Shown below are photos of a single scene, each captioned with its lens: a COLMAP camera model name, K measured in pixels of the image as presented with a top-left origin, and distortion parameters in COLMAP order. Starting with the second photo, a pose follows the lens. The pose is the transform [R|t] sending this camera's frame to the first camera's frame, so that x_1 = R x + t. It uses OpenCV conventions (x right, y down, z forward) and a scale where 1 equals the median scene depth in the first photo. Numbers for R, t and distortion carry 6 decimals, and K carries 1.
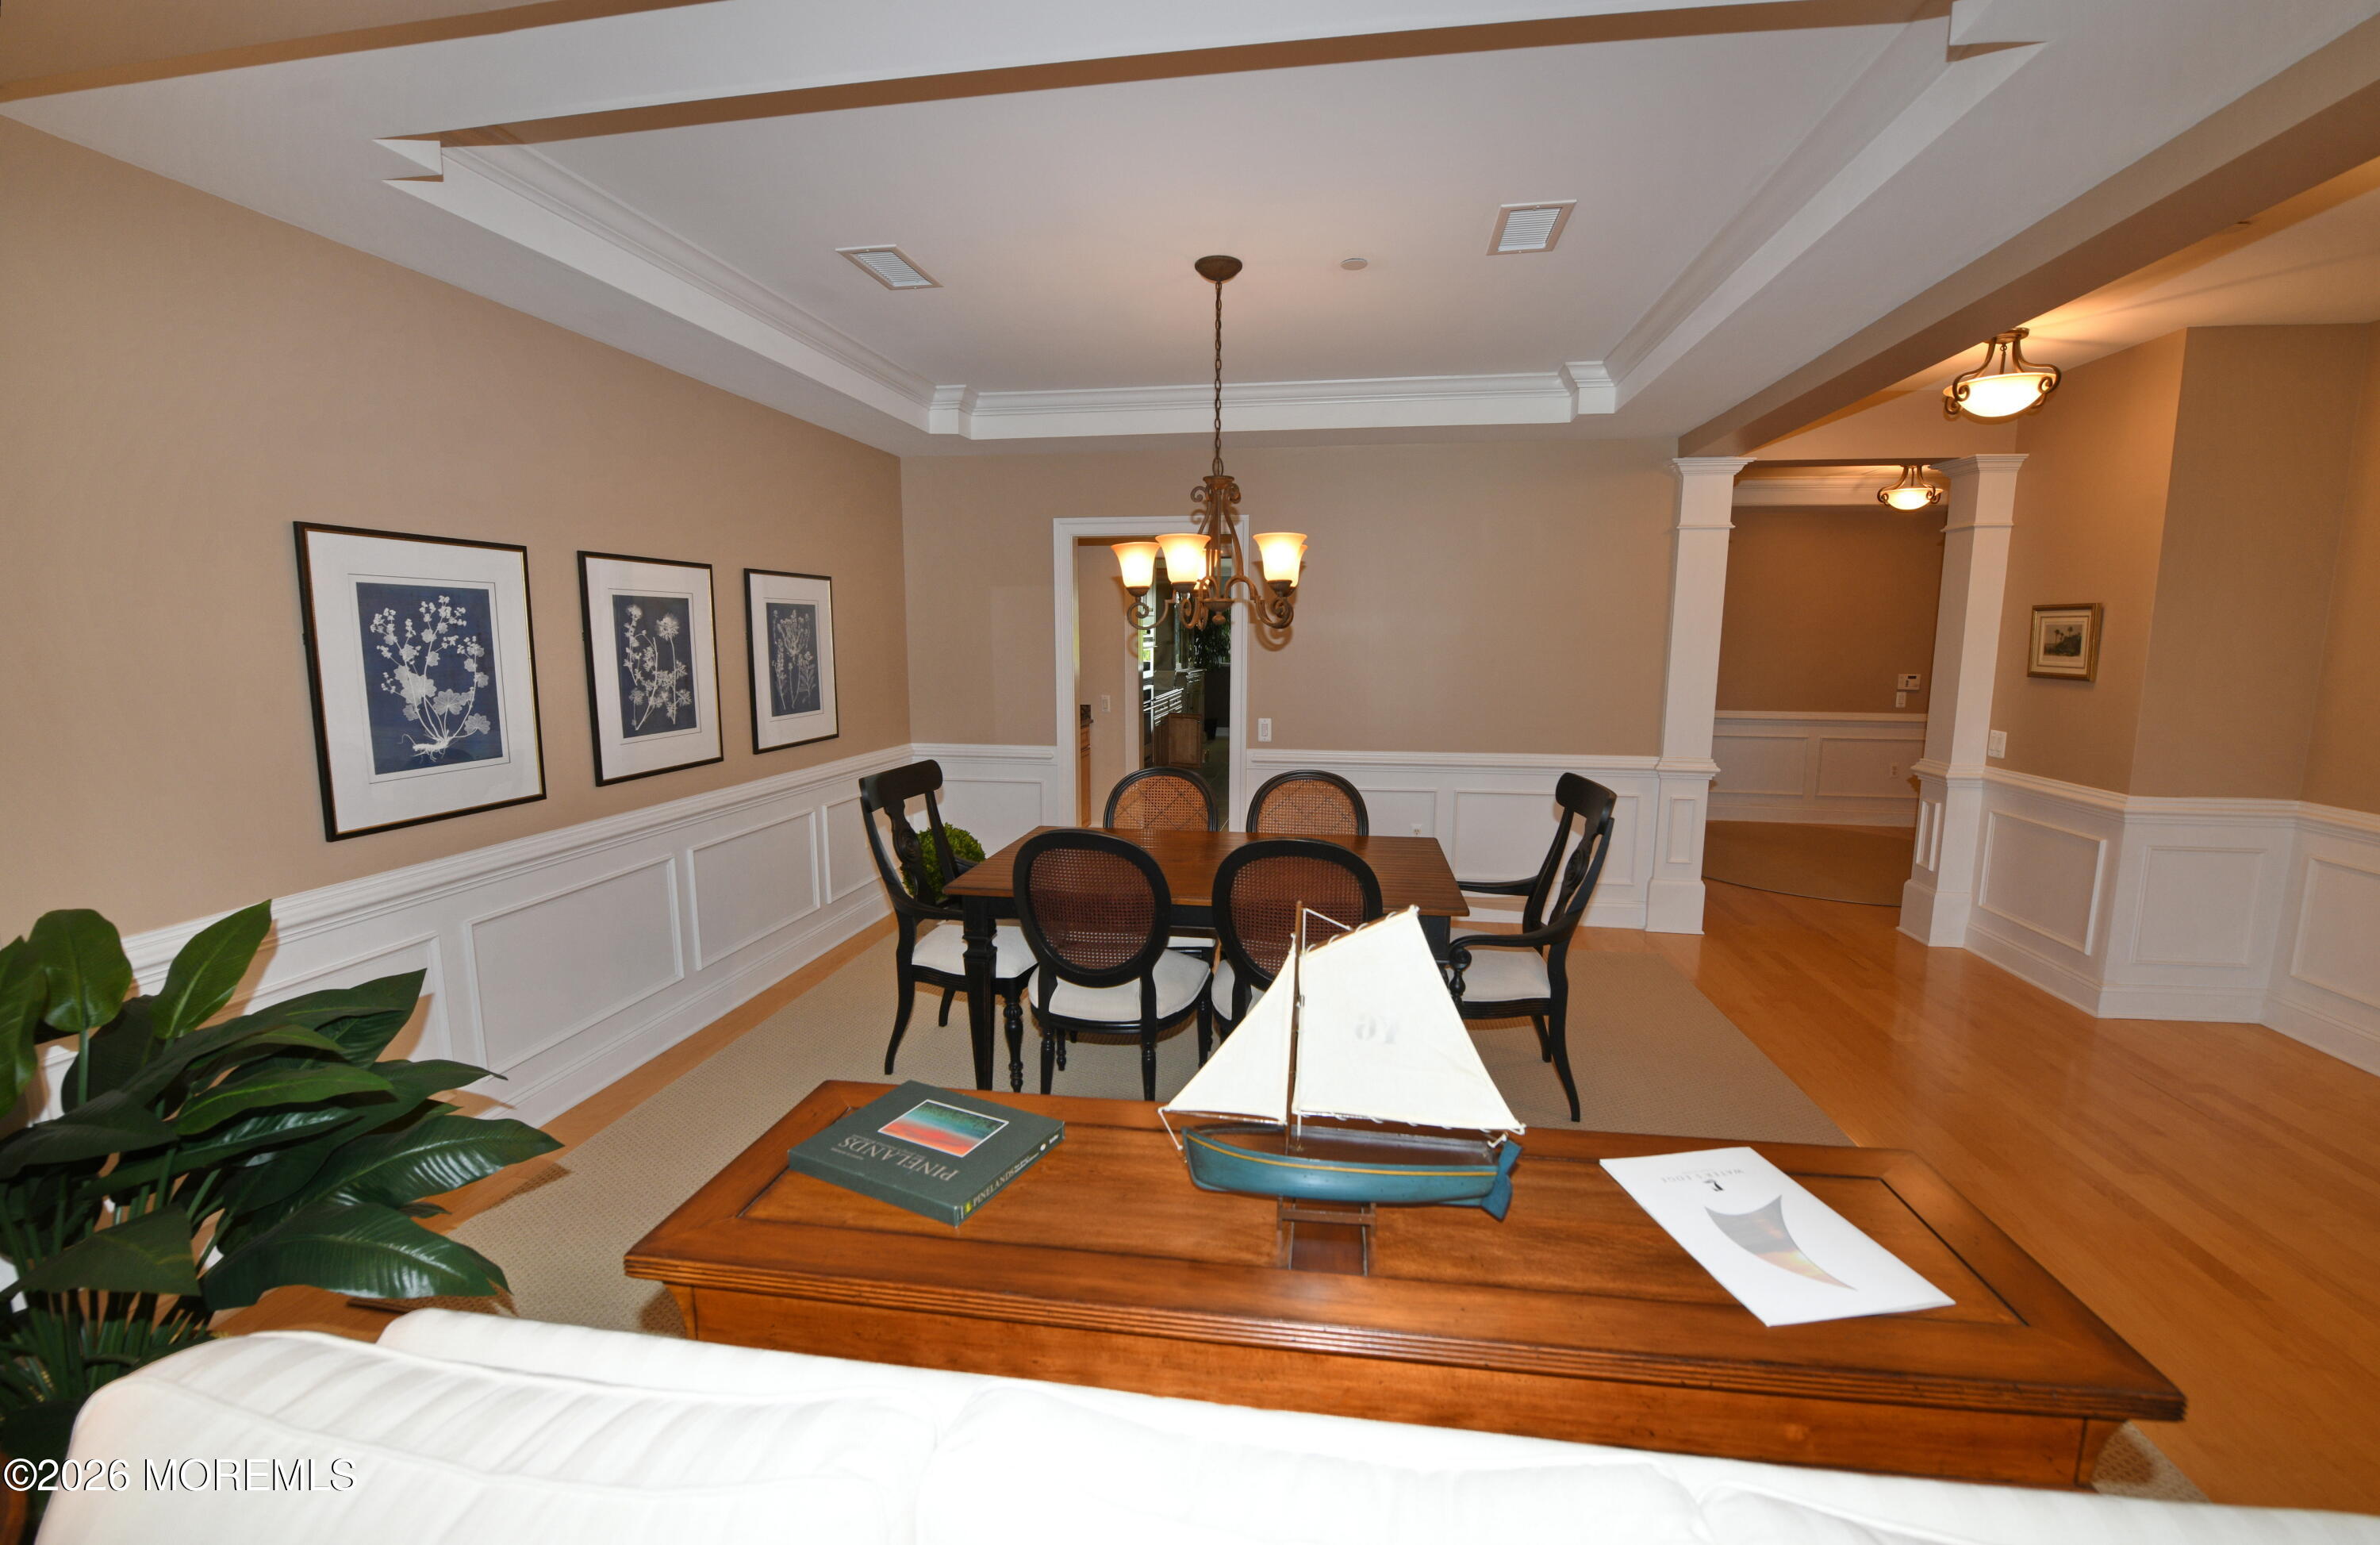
lens RADIAL K [[966.7, 0, 1196.5], [0, 966.7, 768.2], [0, 0, 1]] dist [-0.015931, -0.003698]
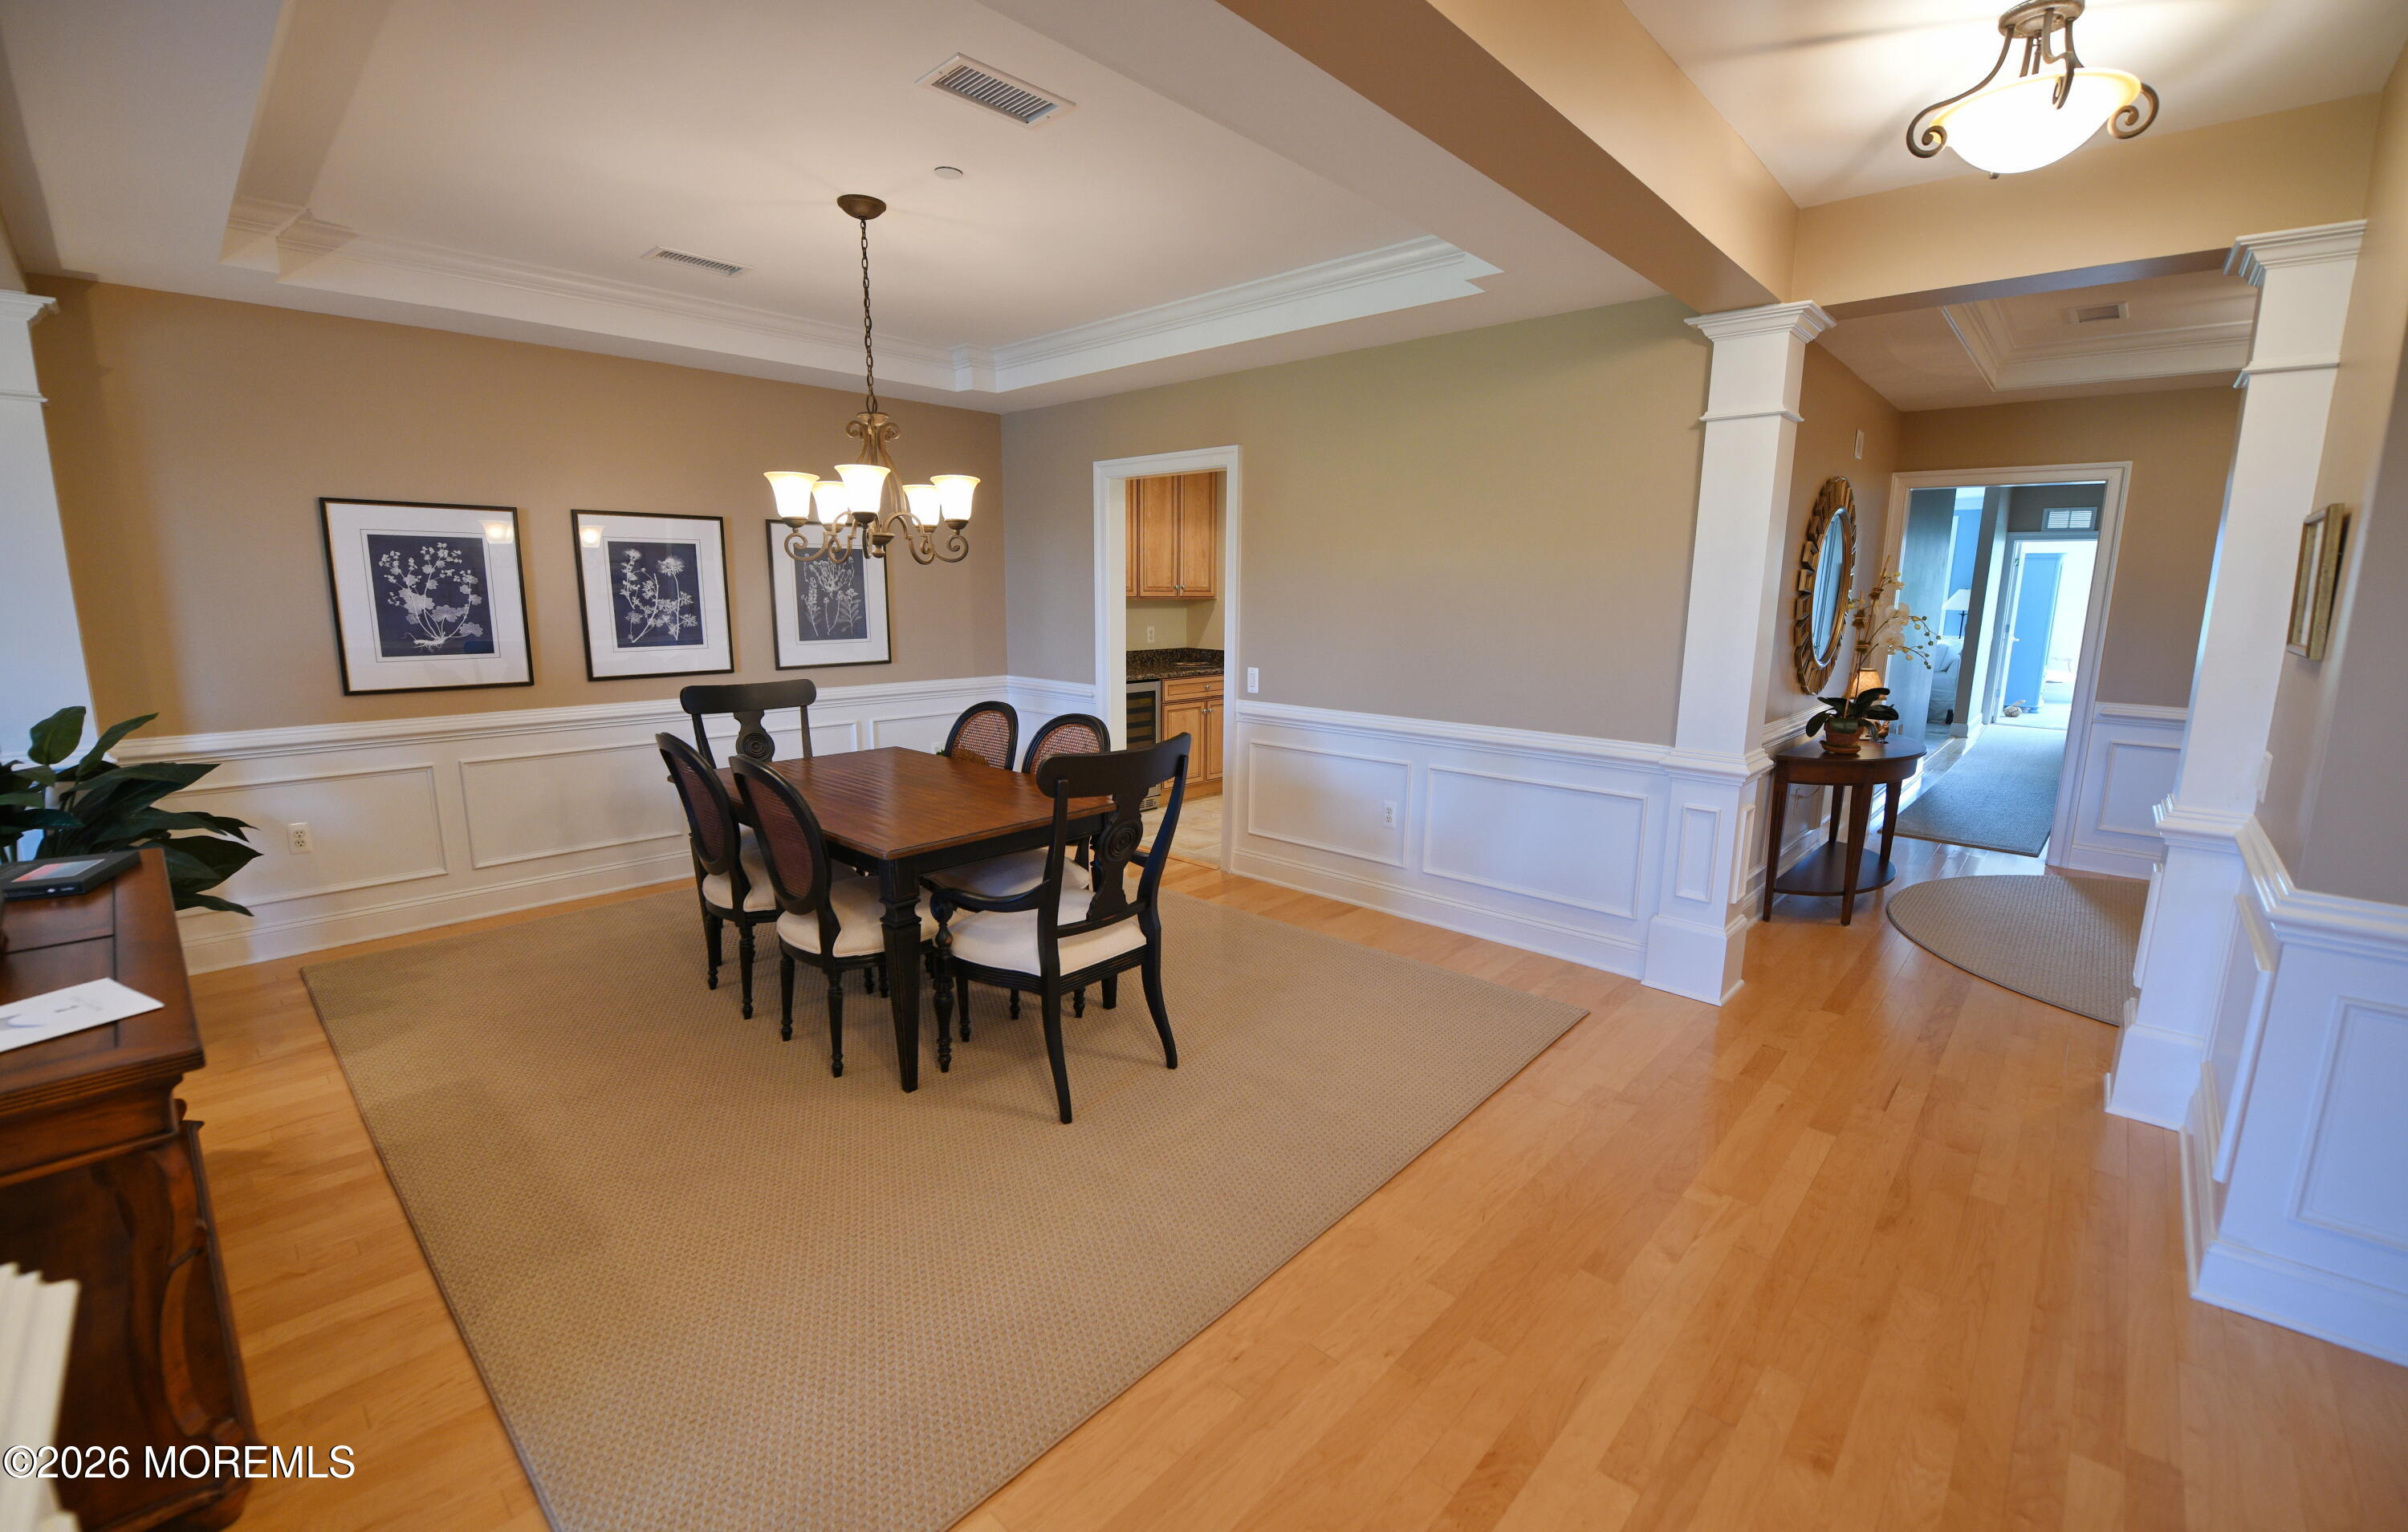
lens RADIAL K [[994.7, 0, 1207.5], [0, 994.7, 763.4], [0, 0, 1]] dist [-0.011461, -0.004570]
pose [[0.831522, 0.103220, -0.545818, 0.868681], [-0.083686, 0.994647, 0.060607, -0.022870], [0.549152, -0.004719, 0.835709, 0.283434]]
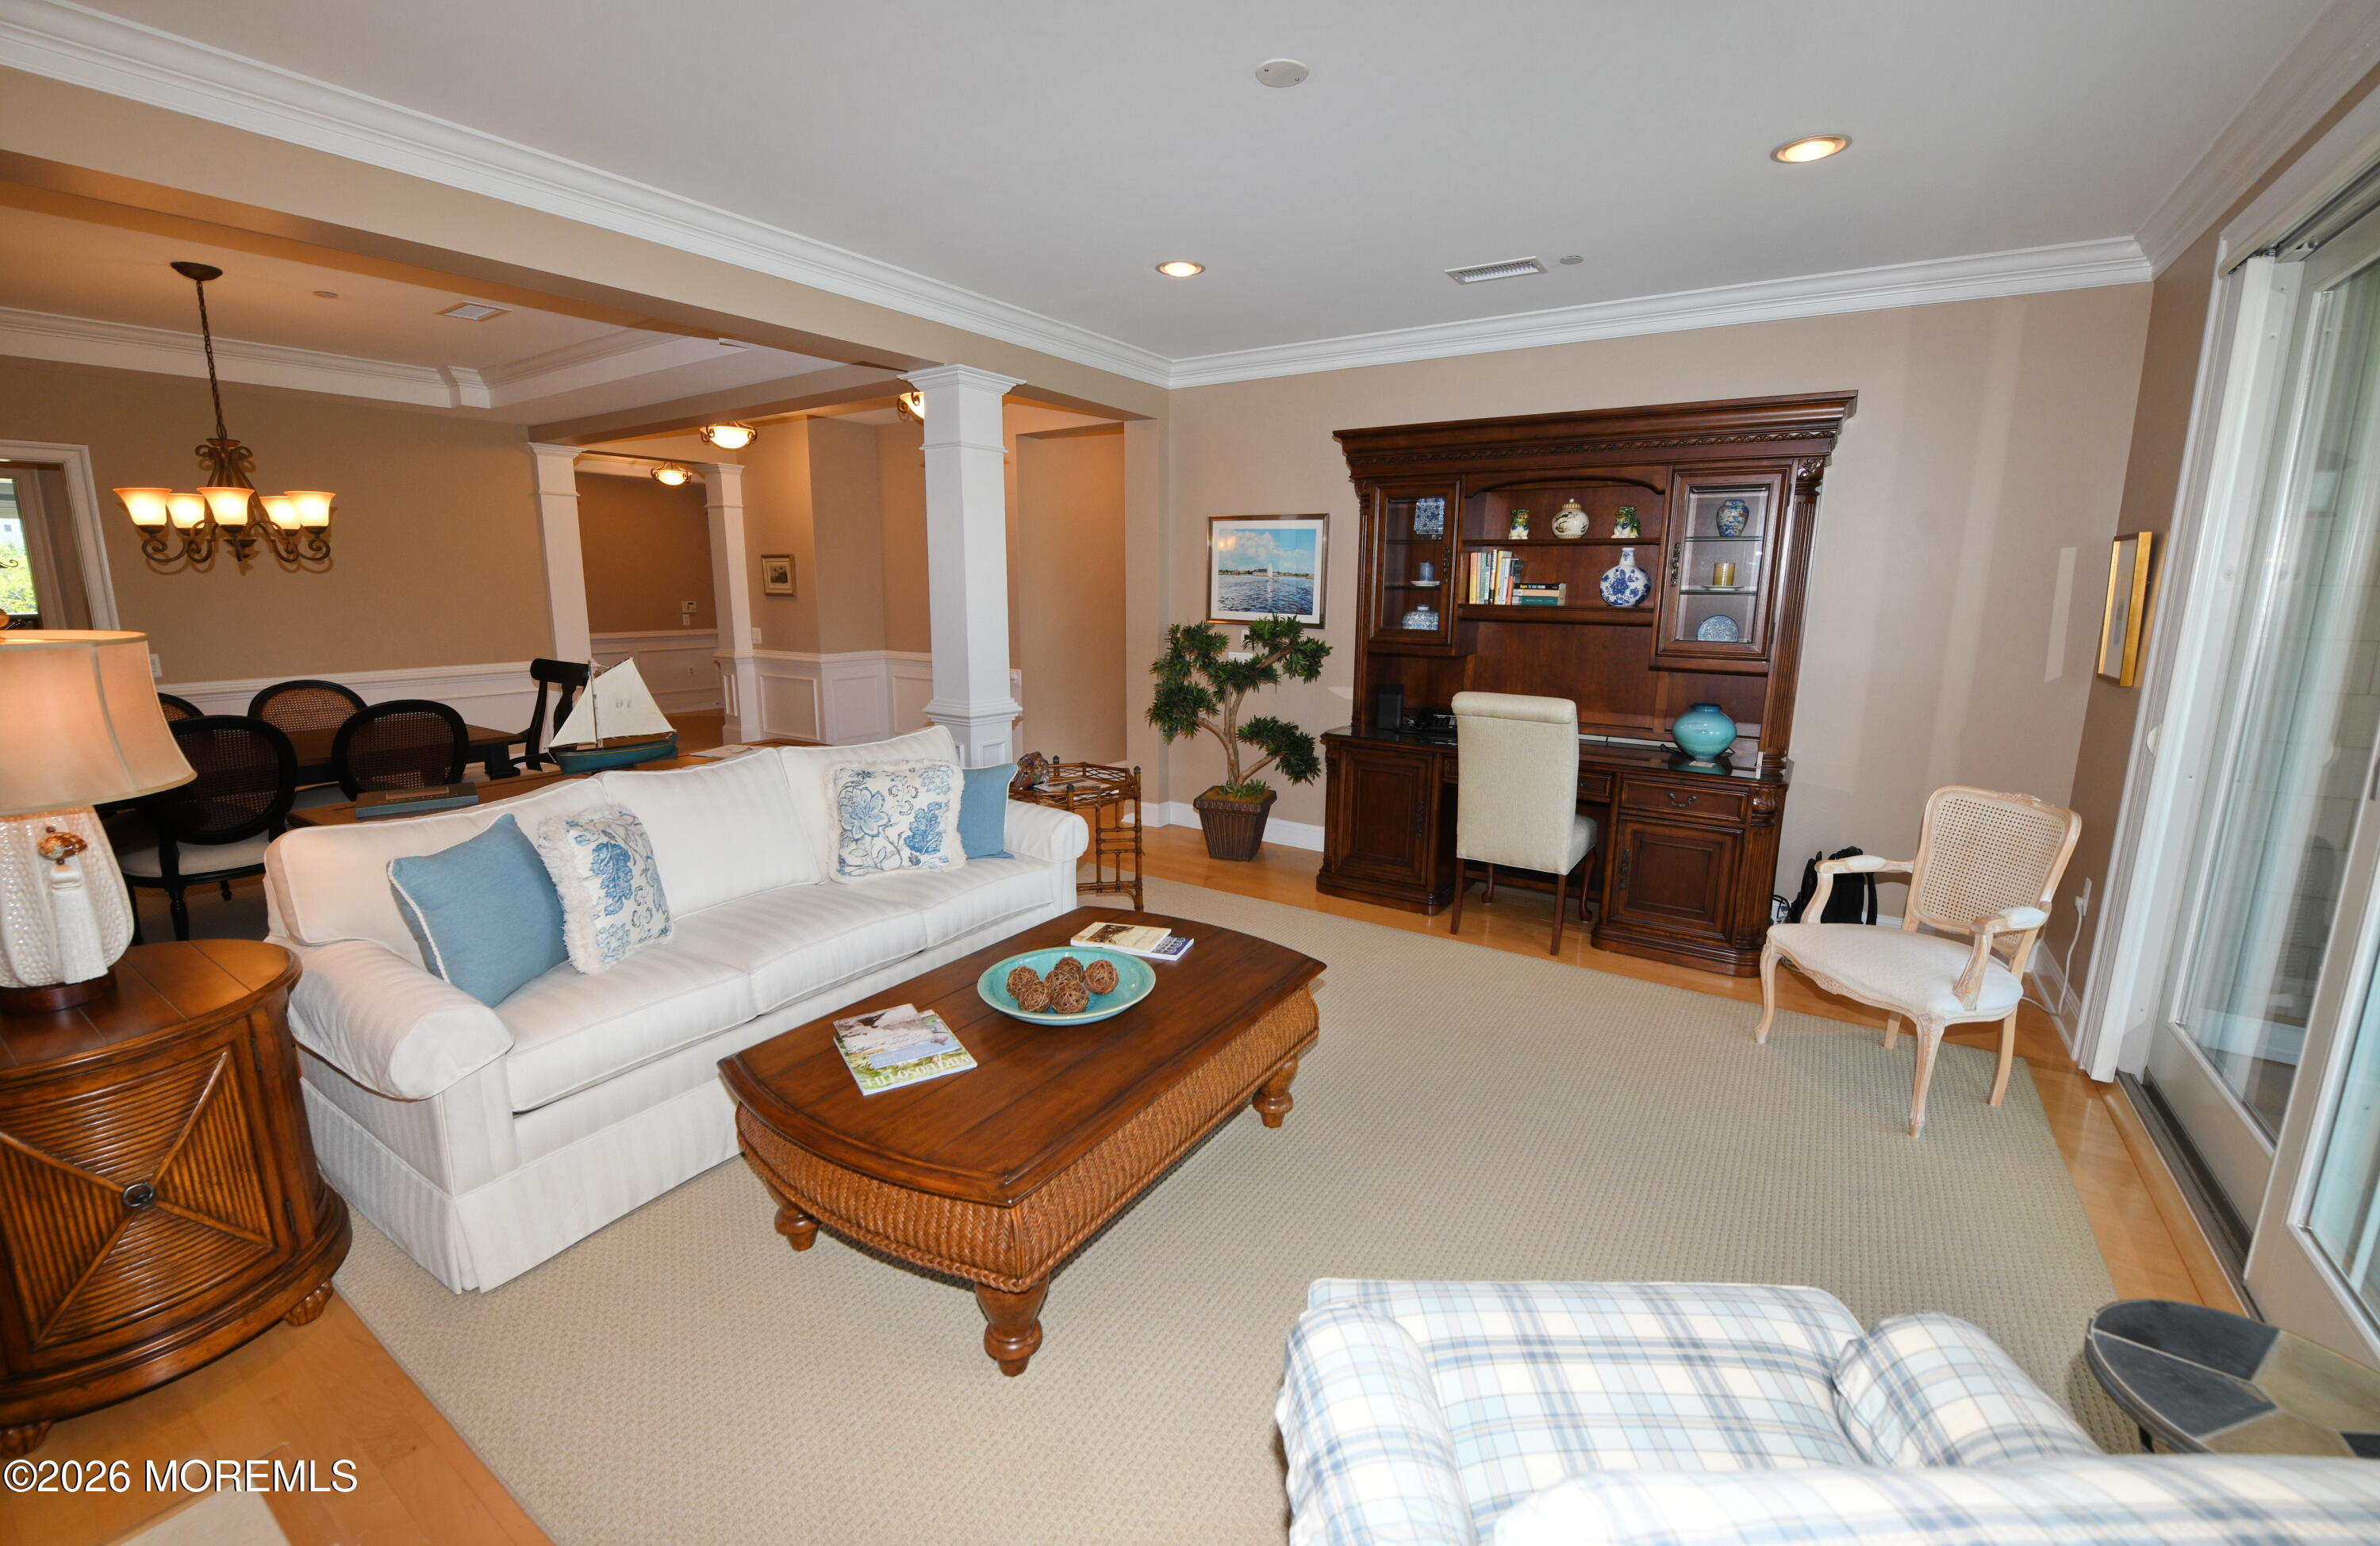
lens RADIAL K [[966.5, 0, 1196.5], [0, 966.5, 768.8], [0, 0, 1]] dist [-0.015931, -0.003698]
pose [[0.409924, -0.171754, 0.895803, -0.585869], [0.116952, 0.983902, 0.135128, 0.093471], [-0.904591, 0.049373, 0.423412, -0.597429]]
